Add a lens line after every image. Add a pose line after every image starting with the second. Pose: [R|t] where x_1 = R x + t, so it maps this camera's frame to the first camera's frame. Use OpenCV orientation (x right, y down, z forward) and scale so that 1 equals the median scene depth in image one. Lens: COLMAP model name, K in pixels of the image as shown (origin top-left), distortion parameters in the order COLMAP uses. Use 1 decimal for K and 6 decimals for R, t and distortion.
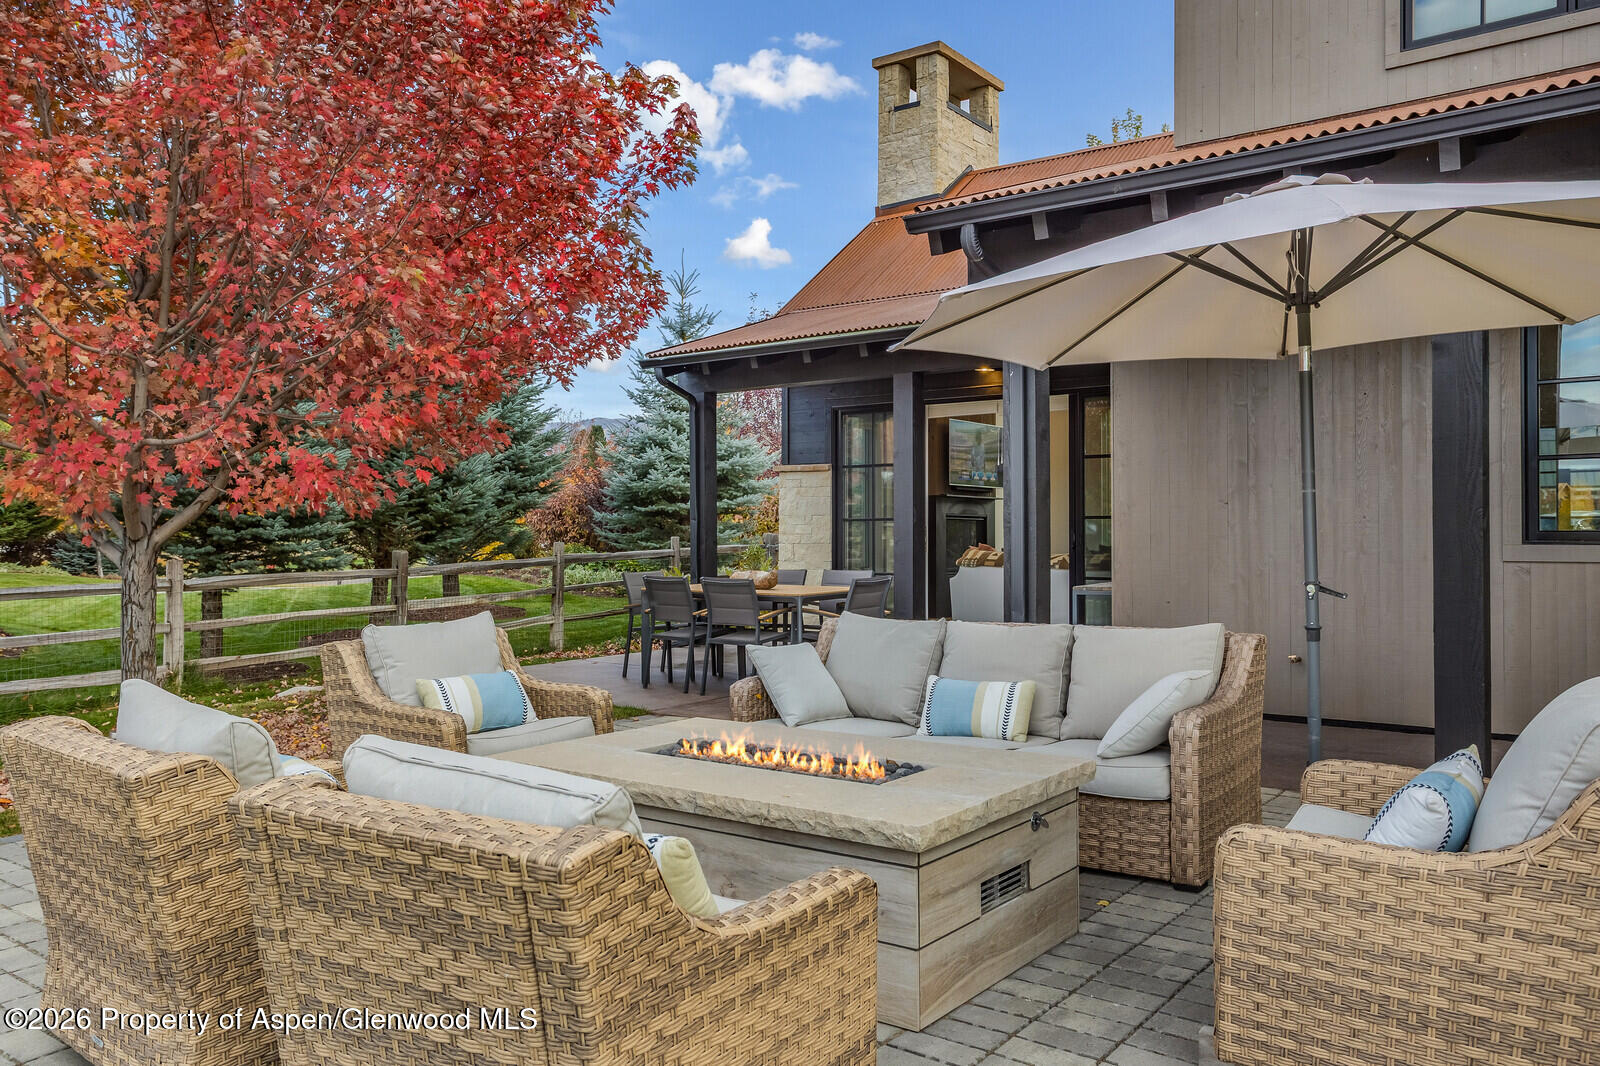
lens RADIAL K [[1208.6, 0, 800.0], [0, 1208.6, 533.0], [0, 0, 1]] dist [-0.003642, -0.000146]
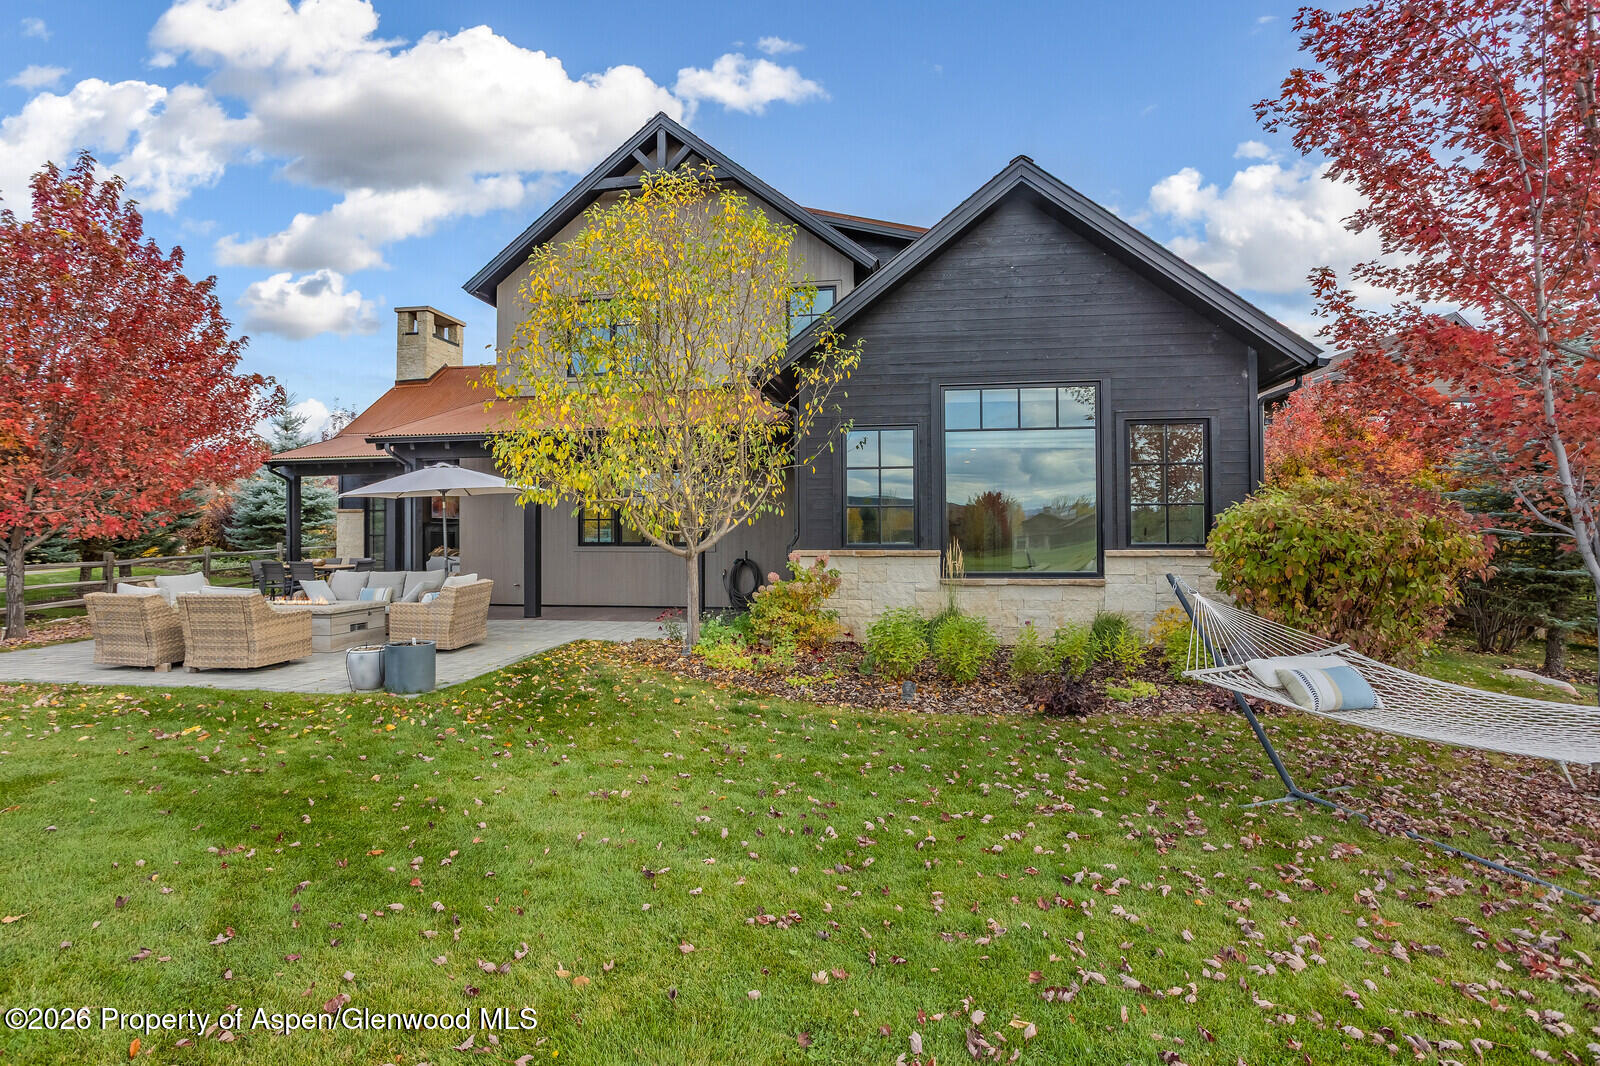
lens RADIAL K [[790.4, 0, 800.0], [0, 790.4, 533.0], [0, 0, 1]] dist [-0.040525, 0.026949]
pose [[0.887585, -0.001574, 0.460640, 0.060461], [0.002328, 0.999997, -0.001069, -0.009861], [-0.460637, 0.002022, 0.887586, -0.489219]]
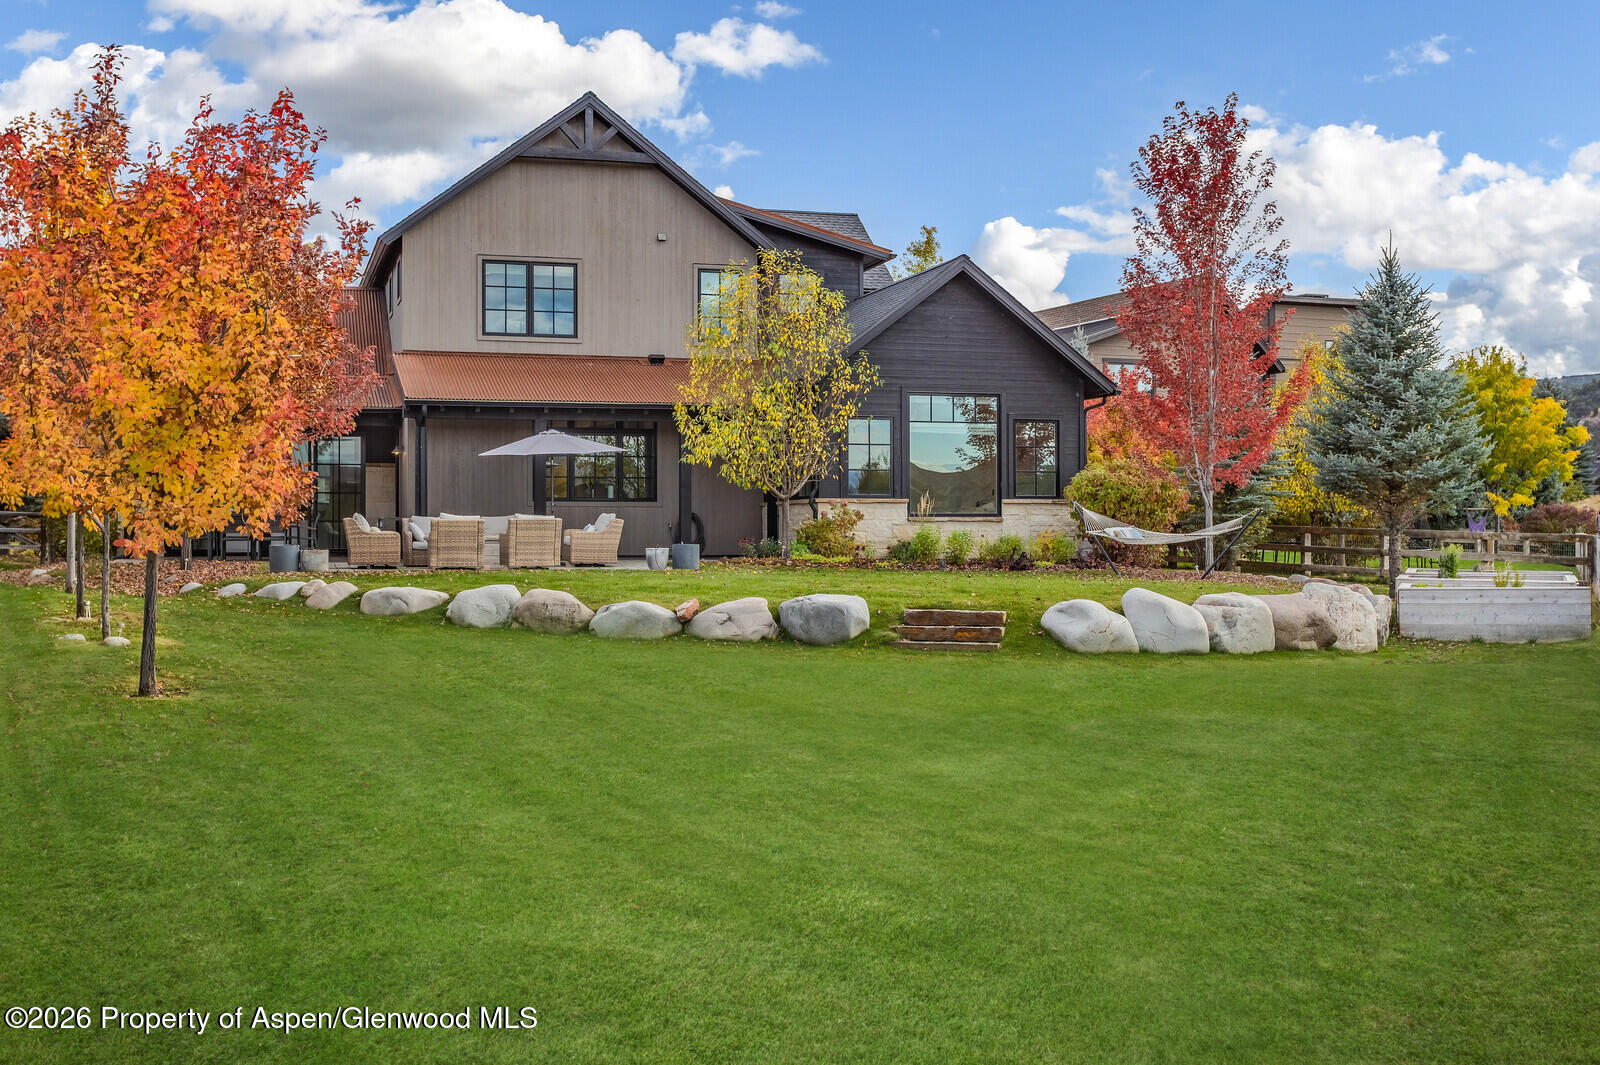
lens RADIAL K [[1821.5, 0, 800.0], [0, 1821.5, 532.5], [0, 0, 1]] dist [0.025822, 0.016801]
pose [[0.594841, -0.000129, 0.803843, -1.349899], [-0.001129, 0.999999, 0.000997, 0.039748], [-0.803843, -0.001501, 0.594840, -1.170555]]
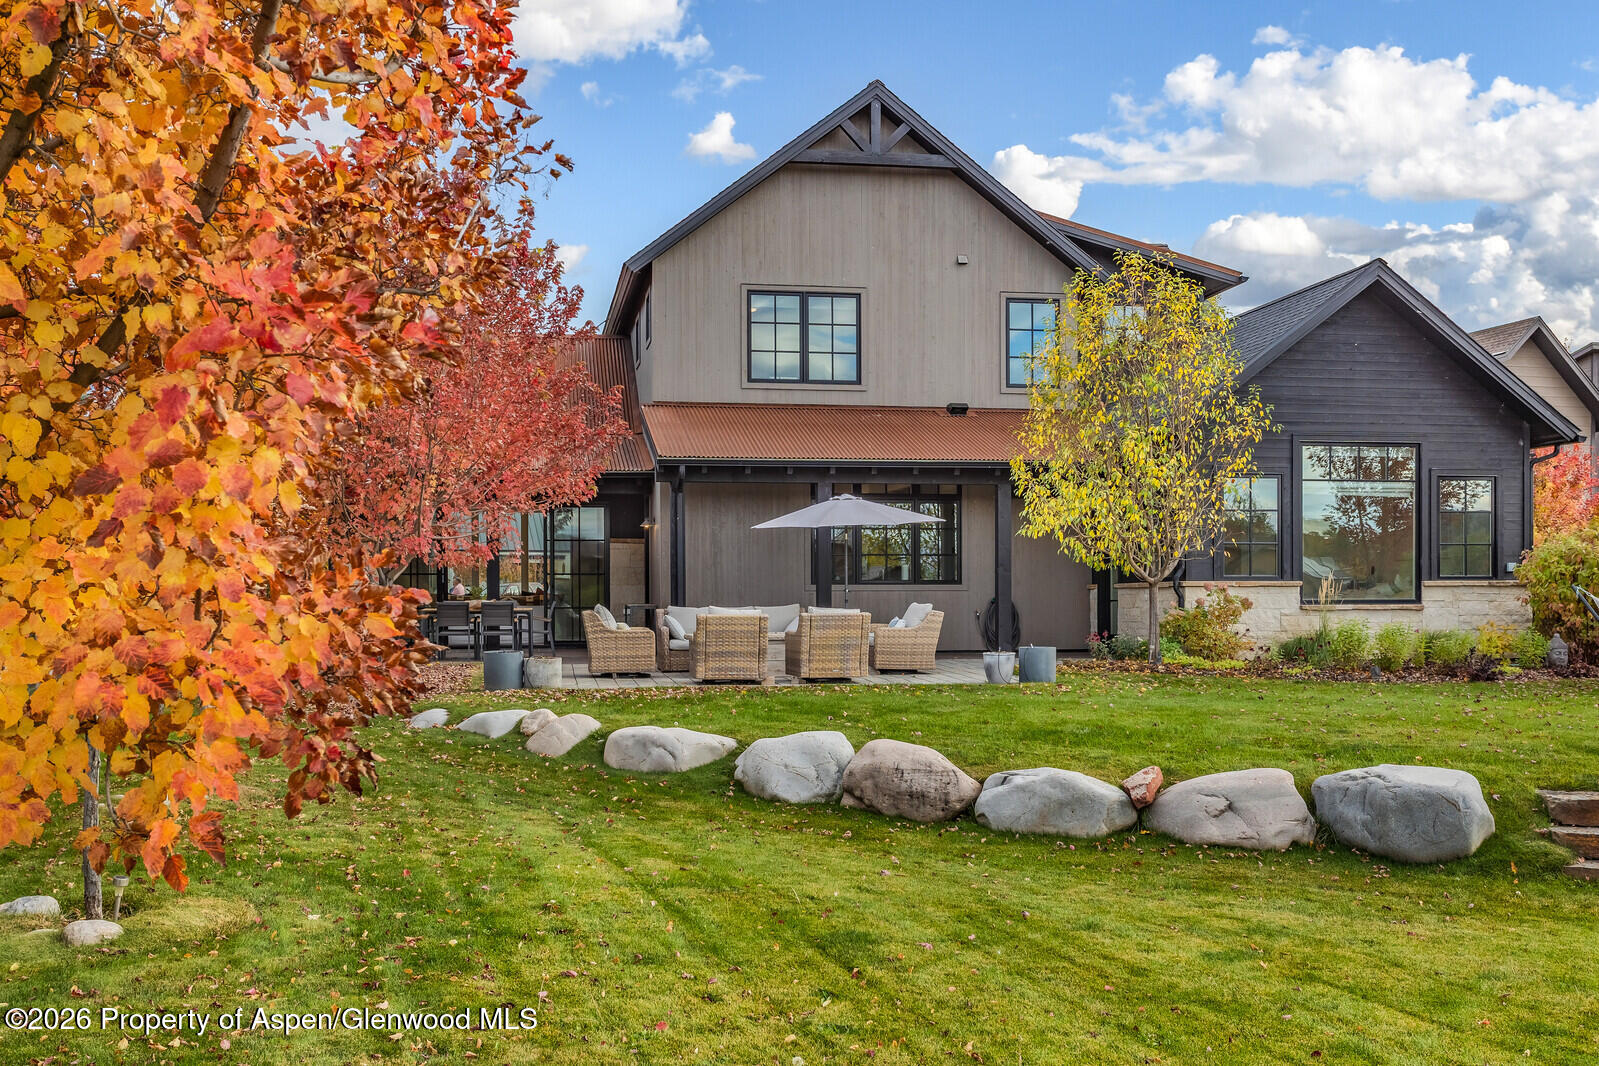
lens RADIAL K [[1597.7, 0, 803.9], [0, 1597.7, 638.9], [0, 0, 1]] dist [0.017196, 0.015113]
pose [[0.681154, -0.021093, 0.731836, -0.922325], [0.001061, 0.999612, 0.027823, 0.014062], [-0.732139, -0.018175, 0.680913, -0.660849]]
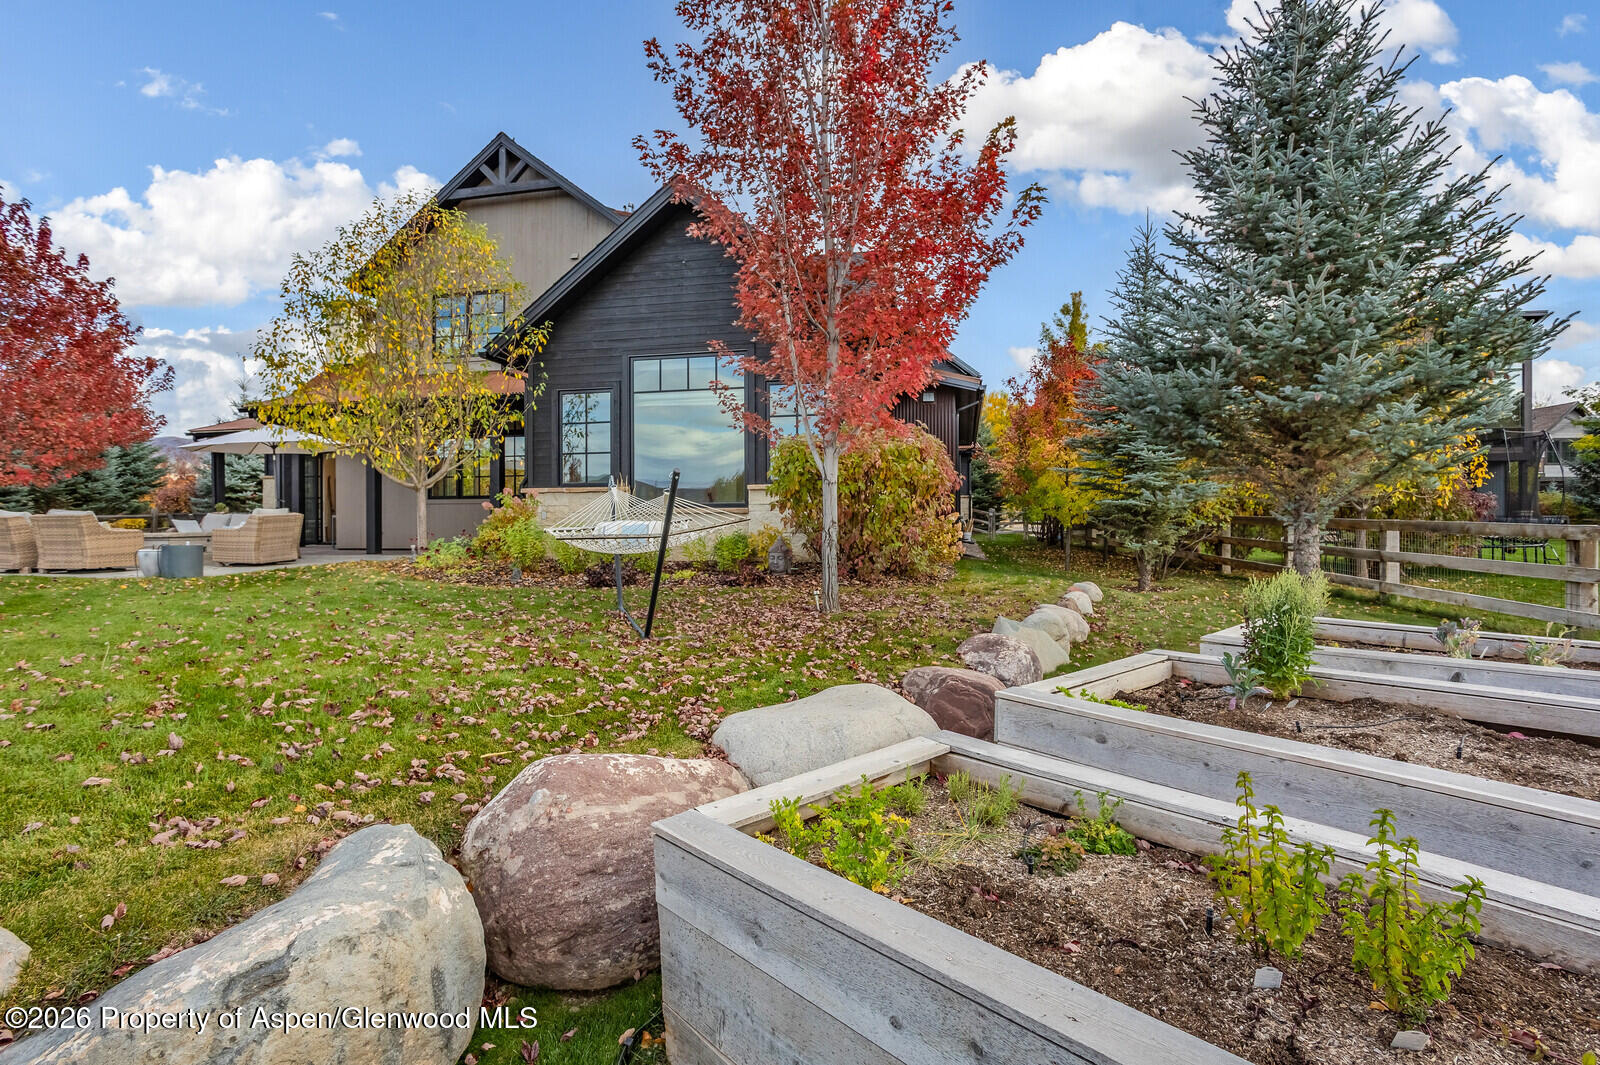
lens RADIAL K [[790.4, 0, 800.0], [0, 790.4, 532.5], [0, 0, 1]] dist [-0.040525, 0.026949]
pose [[0.906042, -0.007756, 0.423117, 0.256490], [0.003352, 0.999932, 0.011151, 0.038166], [-0.423175, -0.008685, 0.906007, -0.762274]]
